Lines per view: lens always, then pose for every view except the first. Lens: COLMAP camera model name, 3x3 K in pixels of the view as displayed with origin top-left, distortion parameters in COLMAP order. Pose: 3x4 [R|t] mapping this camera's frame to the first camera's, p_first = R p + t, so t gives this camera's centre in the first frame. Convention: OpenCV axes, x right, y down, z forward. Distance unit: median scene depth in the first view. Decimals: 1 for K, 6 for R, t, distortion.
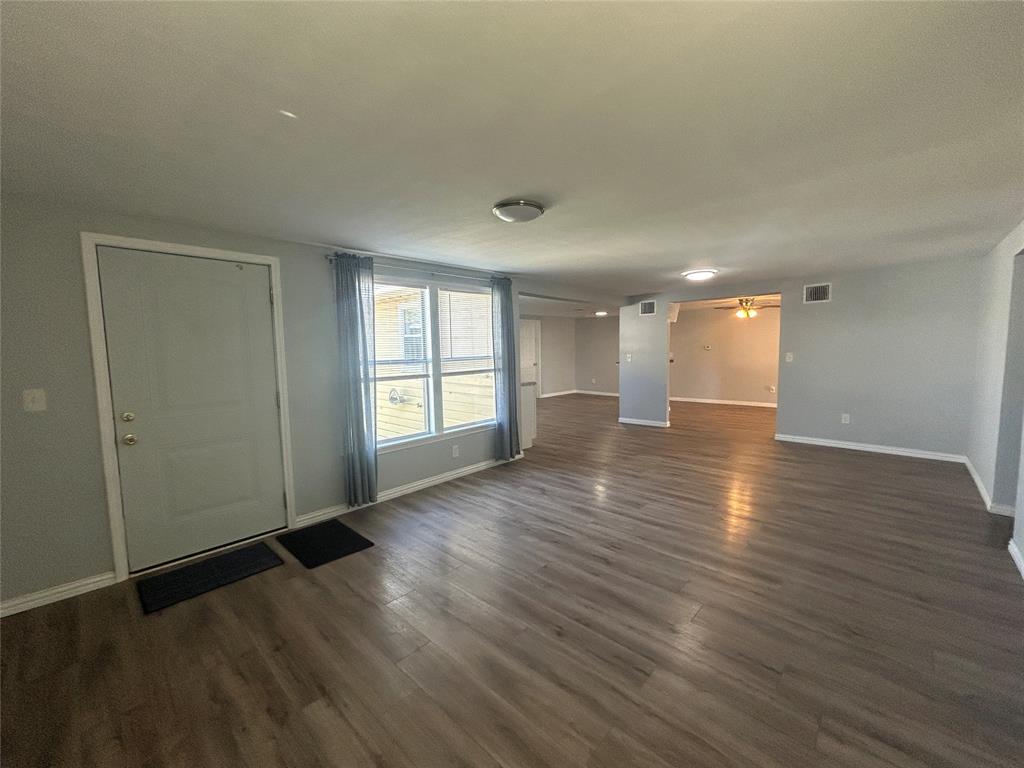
lens RADIAL K [[415.3, 0, 512.0], [0, 415.3, 384.0], [0, 0, 1]] dist [-0.003173, -0.000037]
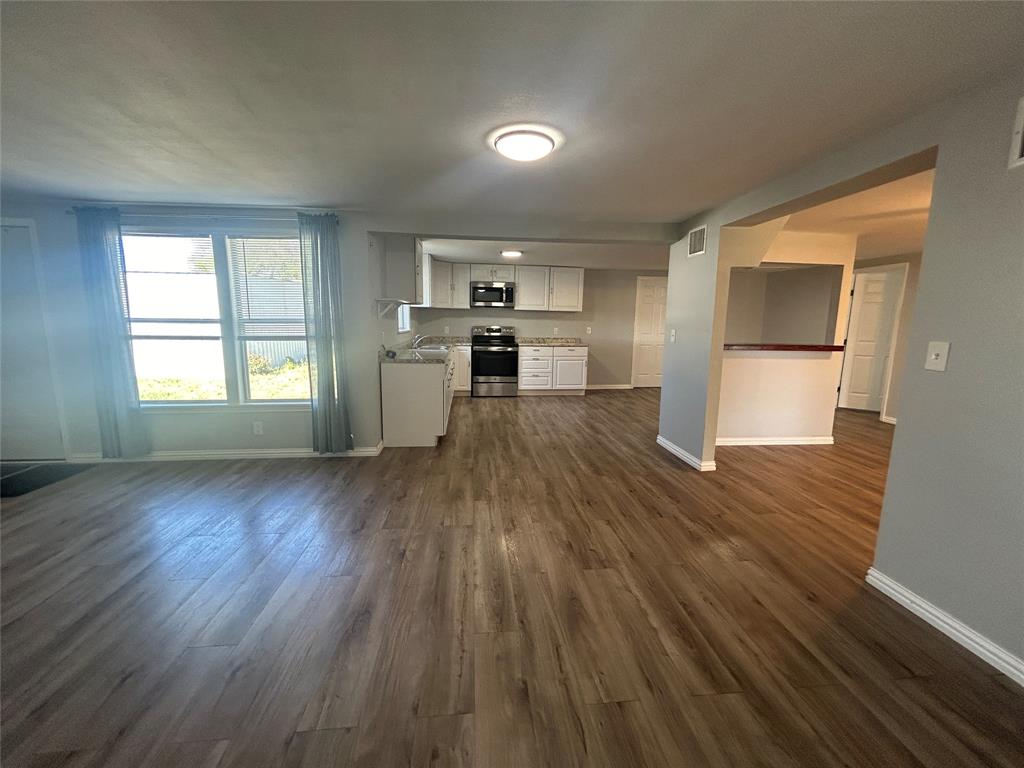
lens RADIAL K [[415.3, 0, 512.0], [0, 415.3, 384.0], [0, 0, 1]] dist [-0.003173, -0.000037]
pose [[0.749056, 0.131980, -0.649228, 0.853997], [-0.083542, 0.990951, 0.105060, -0.067930], [0.657219, -0.024458, 0.753303, 0.736806]]
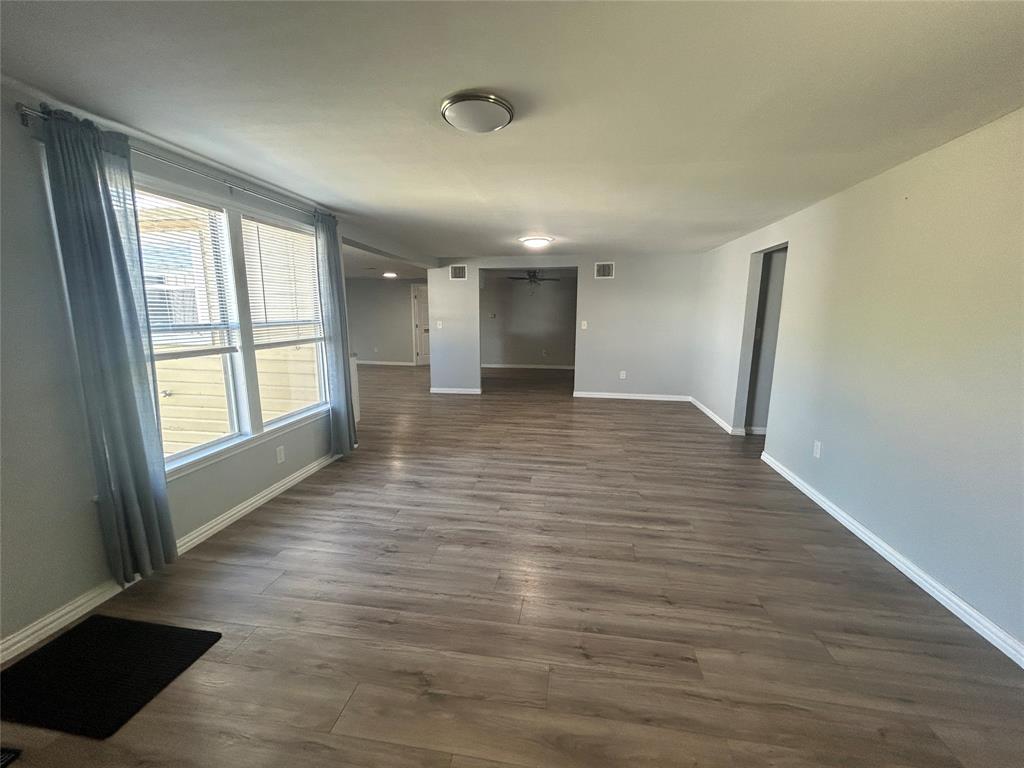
lens RADIAL K [[415.3, 0, 512.0], [0, 415.3, 384.0], [0, 0, 1]] dist [-0.003173, -0.000037]
pose [[0.826375, -0.074200, 0.558211, -0.207363], [0.031529, 0.995823, 0.085694, -0.007512], [-0.562238, -0.053215, 0.825262, 0.205474]]
